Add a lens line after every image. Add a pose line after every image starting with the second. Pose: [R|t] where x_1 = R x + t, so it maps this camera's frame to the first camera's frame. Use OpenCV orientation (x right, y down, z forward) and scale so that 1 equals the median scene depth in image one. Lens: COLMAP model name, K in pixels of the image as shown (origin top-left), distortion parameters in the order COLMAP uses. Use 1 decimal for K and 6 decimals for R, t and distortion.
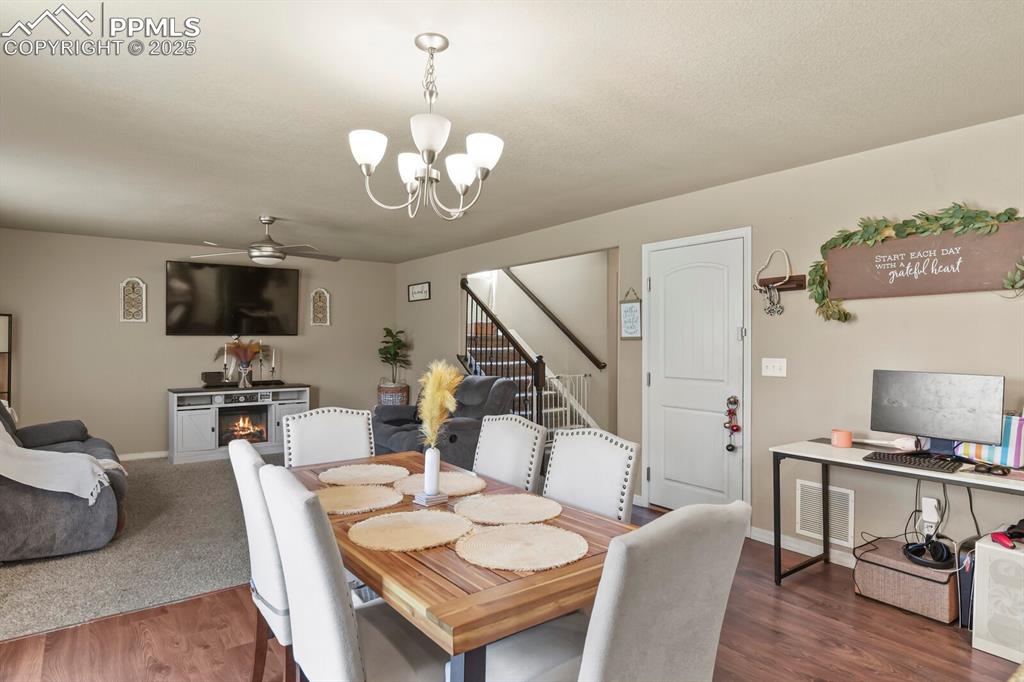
lens RADIAL K [[579.6, 0, 515.5], [0, 579.6, 345.3], [0, 0, 1]] dist [-0.008972, -0.001938]
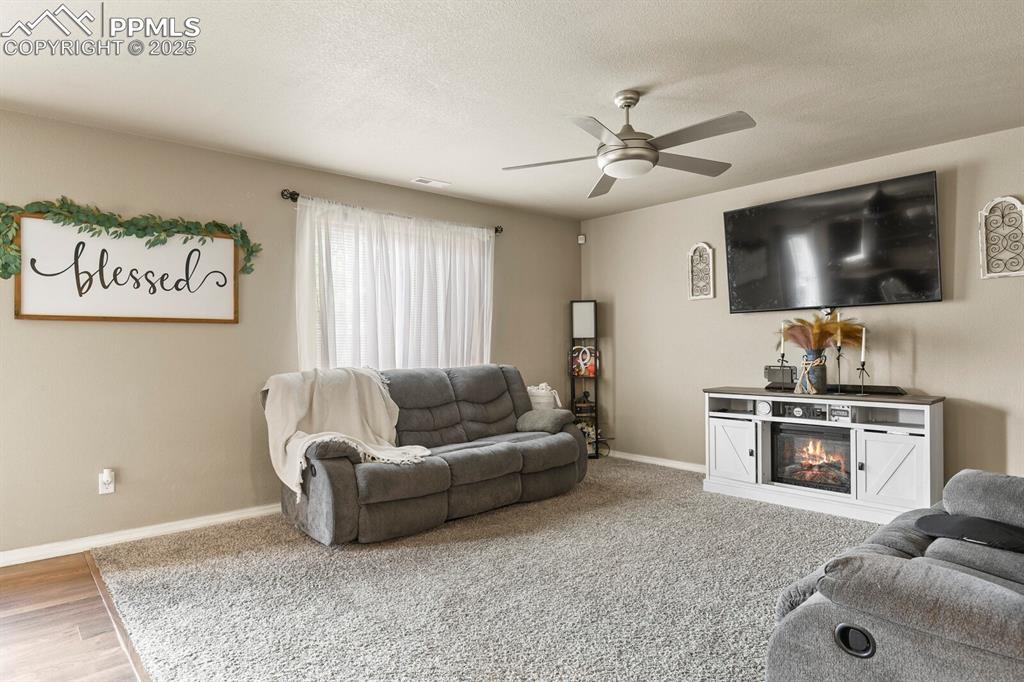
lens RADIAL K [[579.6, 0, 515.5], [0, 579.6, 345.3], [0, 0, 1]] dist [-0.008972, -0.001938]
pose [[0.084433, -0.007165, -0.996403, 0.100949], [0.000178, 0.999974, -0.007176, 0.027027], [0.996429, 0.000429, 0.084432, 0.640897]]
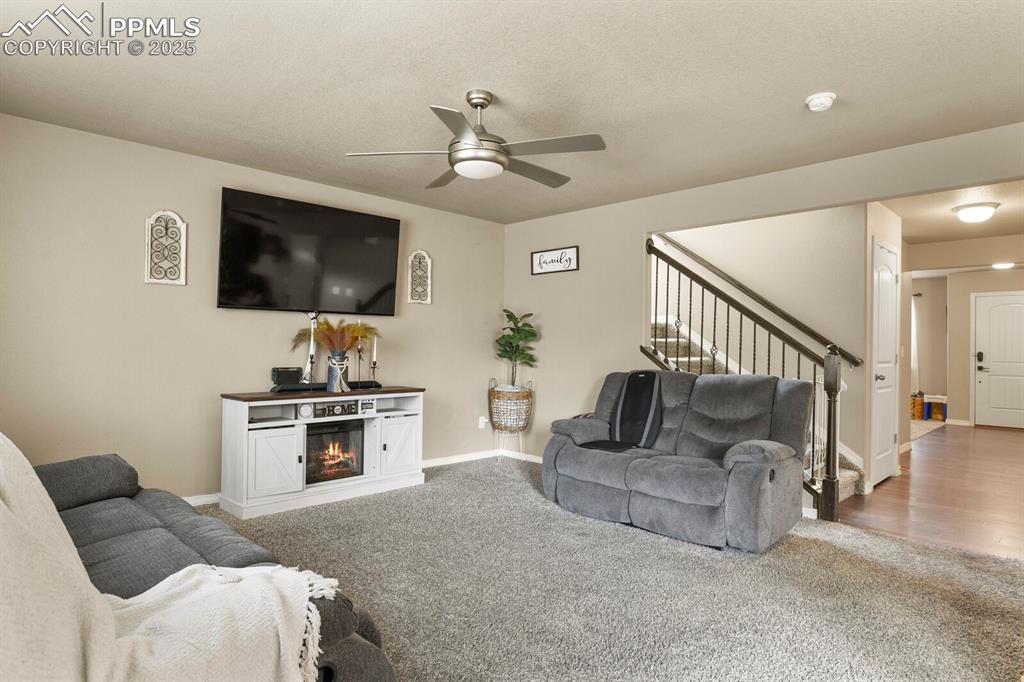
lens RADIAL K [[579.6, 0, 515.5], [0, 579.6, 345.3], [0, 0, 1]] dist [-0.008972, -0.001938]
pose [[0.990108, 0.011829, 0.139809, -0.360206], [-0.010716, 0.999905, -0.008705, 0.023968], [-0.139899, 0.007121, 0.990140, 0.327624]]
